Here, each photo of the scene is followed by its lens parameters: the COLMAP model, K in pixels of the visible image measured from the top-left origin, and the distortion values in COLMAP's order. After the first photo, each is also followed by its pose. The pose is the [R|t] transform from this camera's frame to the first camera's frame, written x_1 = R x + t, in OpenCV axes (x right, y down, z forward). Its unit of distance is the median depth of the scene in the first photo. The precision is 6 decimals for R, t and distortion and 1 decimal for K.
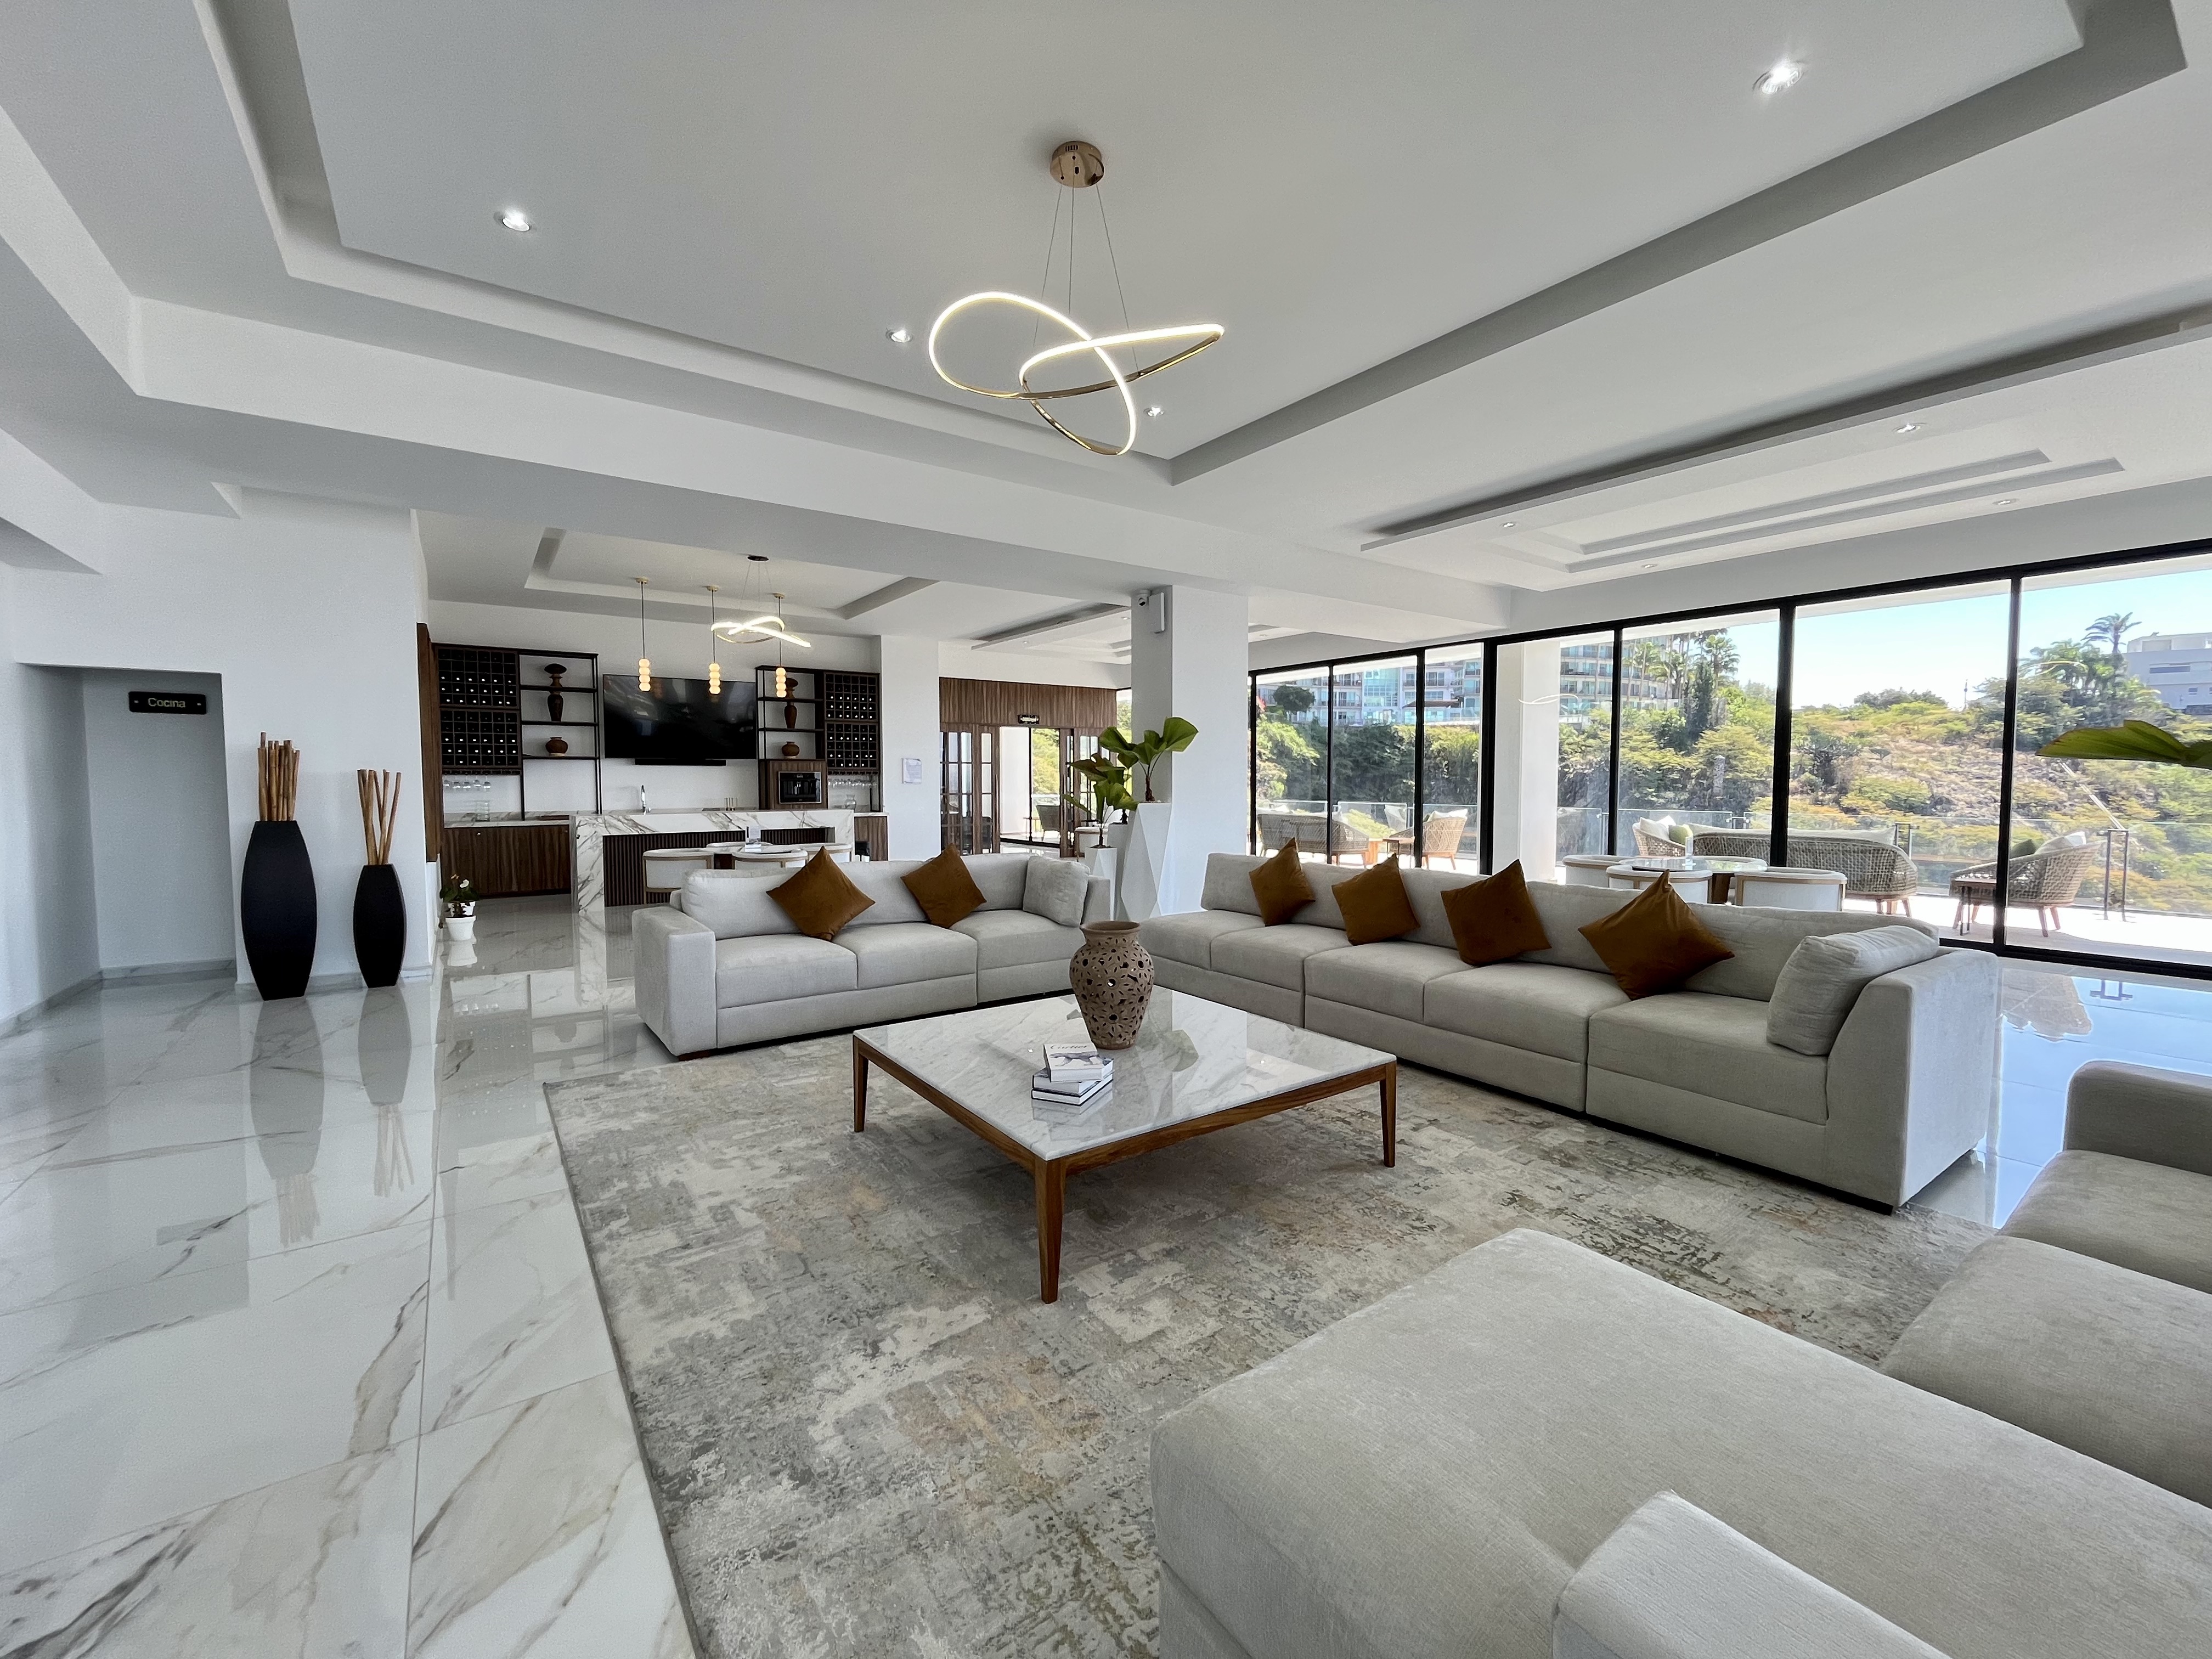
lens RADIAL K [[904.9, 0, 1109.9], [0, 904.9, 822.8], [0, 0, 1]] dist [-0.002323, 0.000461]
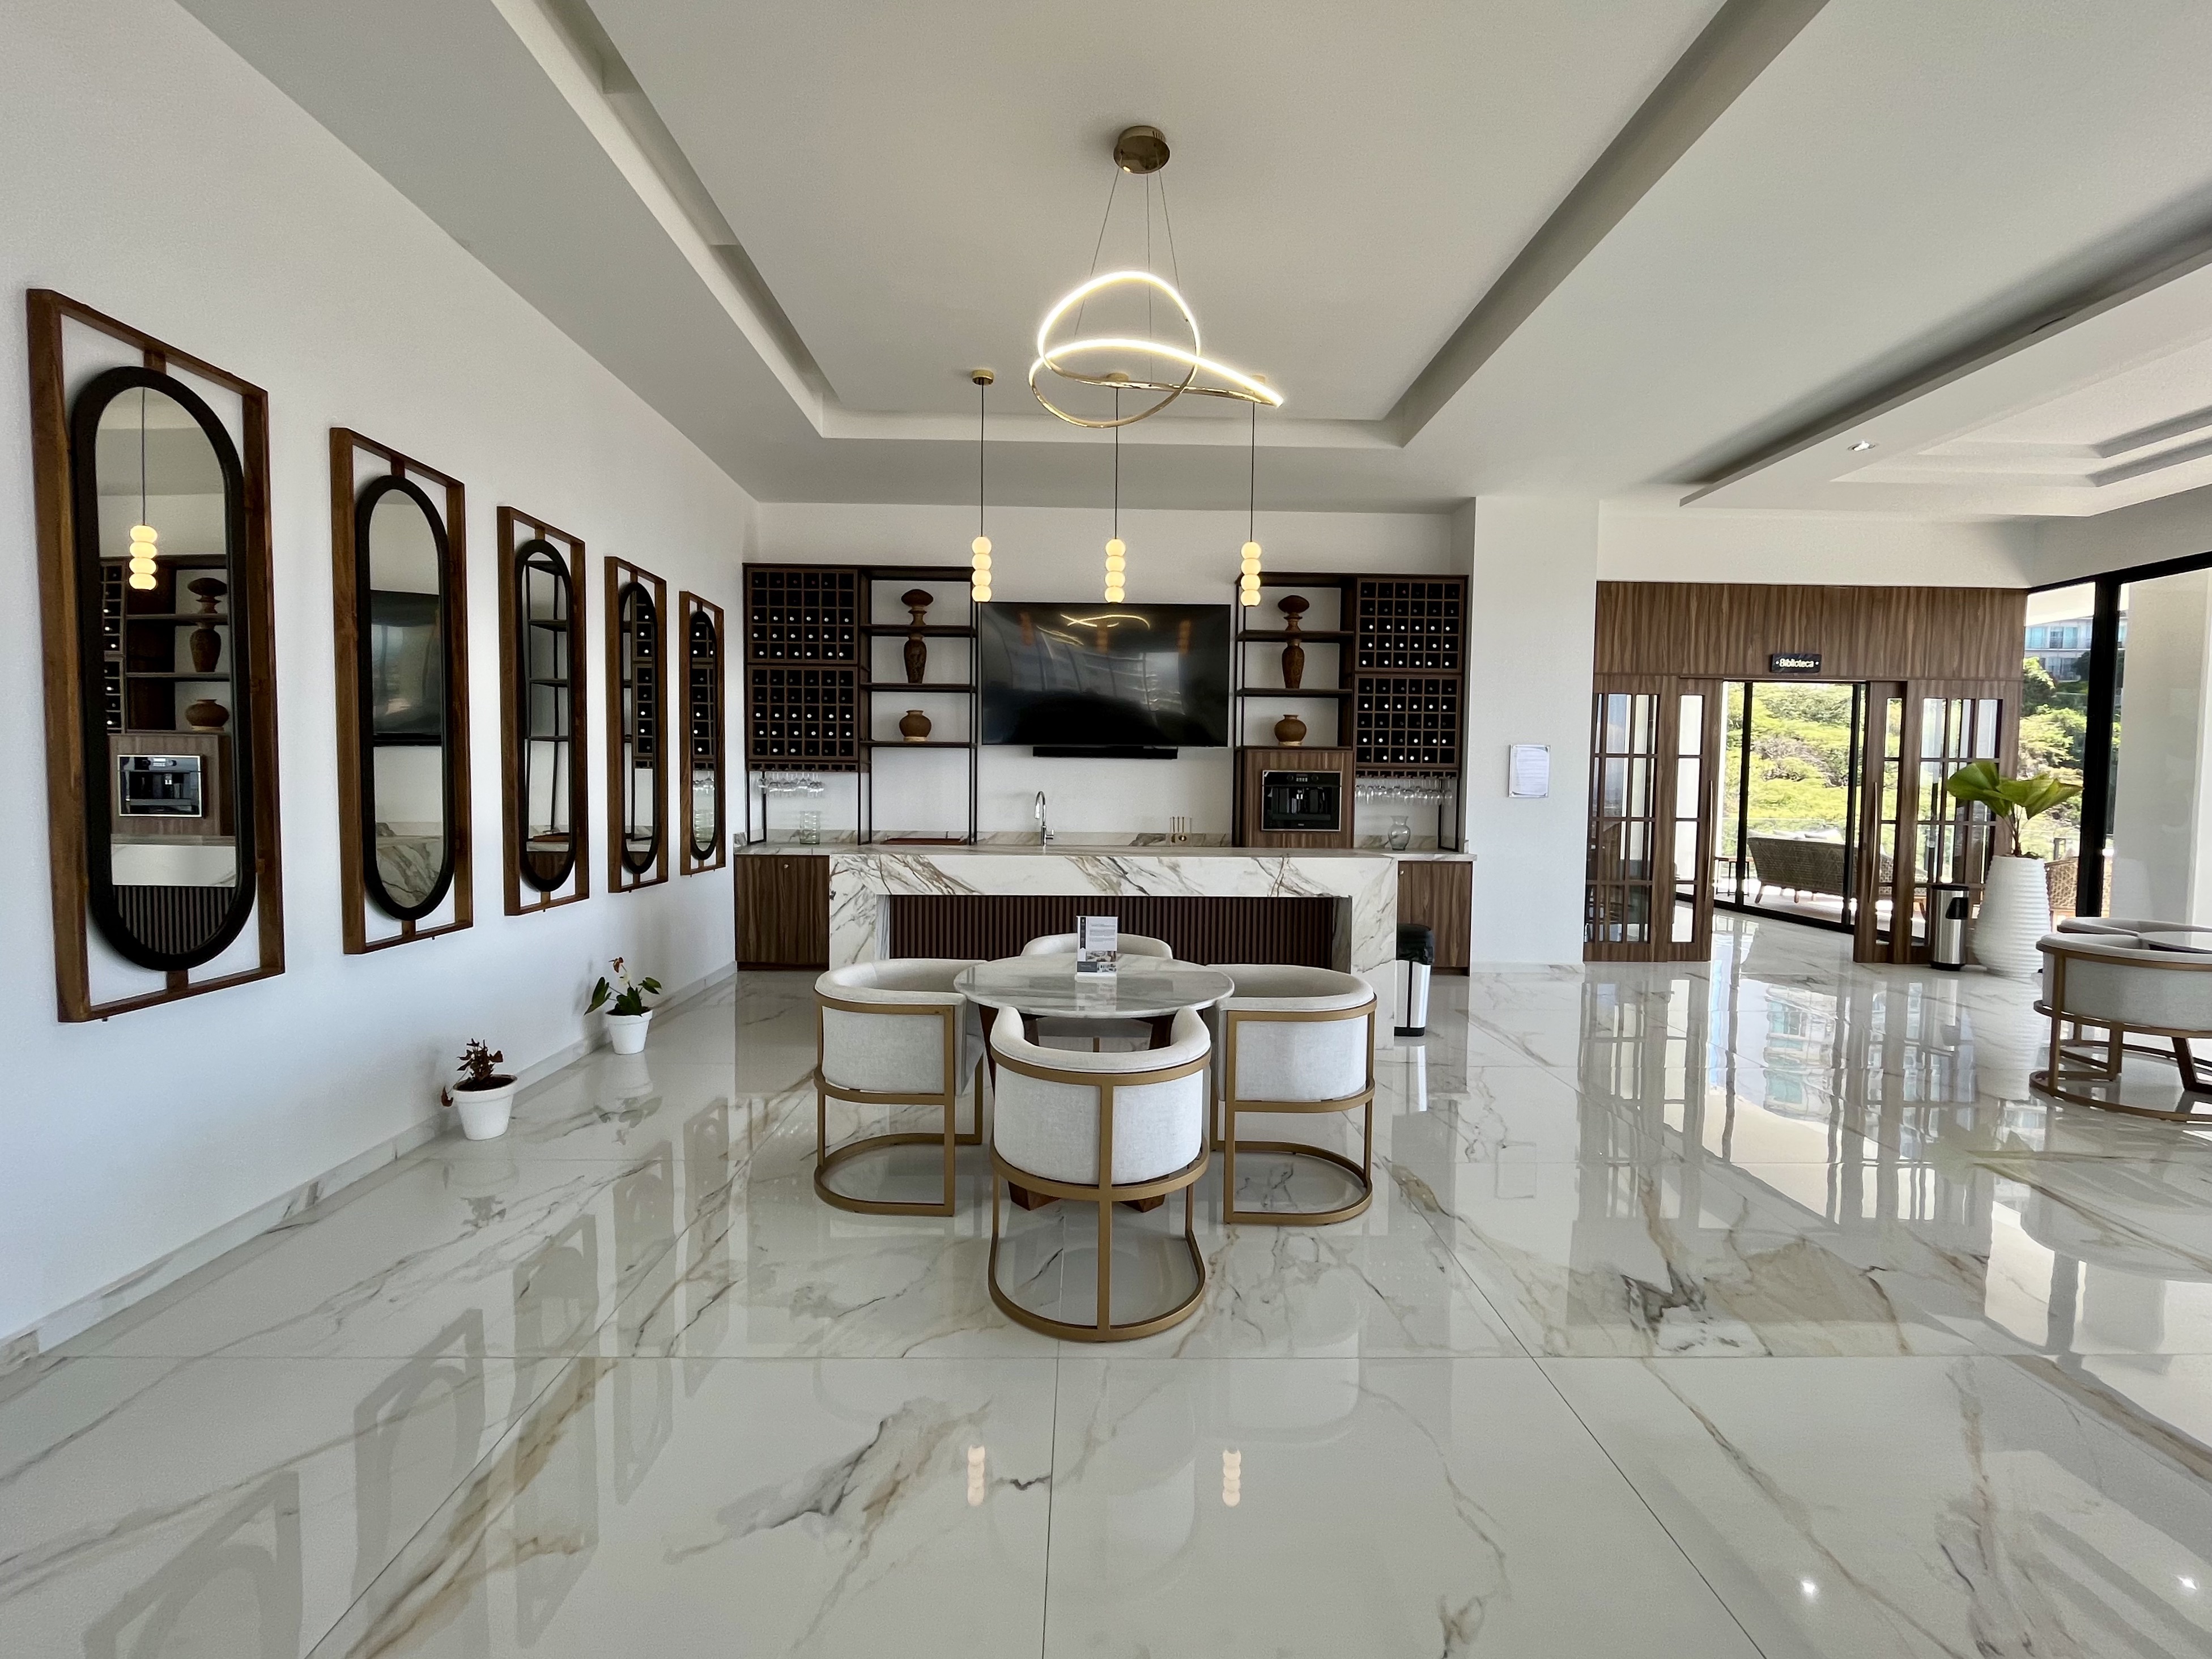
lens RADIAL K [[904.9, 0, 1109.9], [0, 904.9, 822.8], [0, 0, 1]] dist [-0.002323, 0.000461]
pose [[0.821127, 0.038897, -0.569419, -0.132901], [-0.041748, 0.999096, 0.008045, -0.025441], [0.569217, 0.017166, 0.822008, 0.498263]]
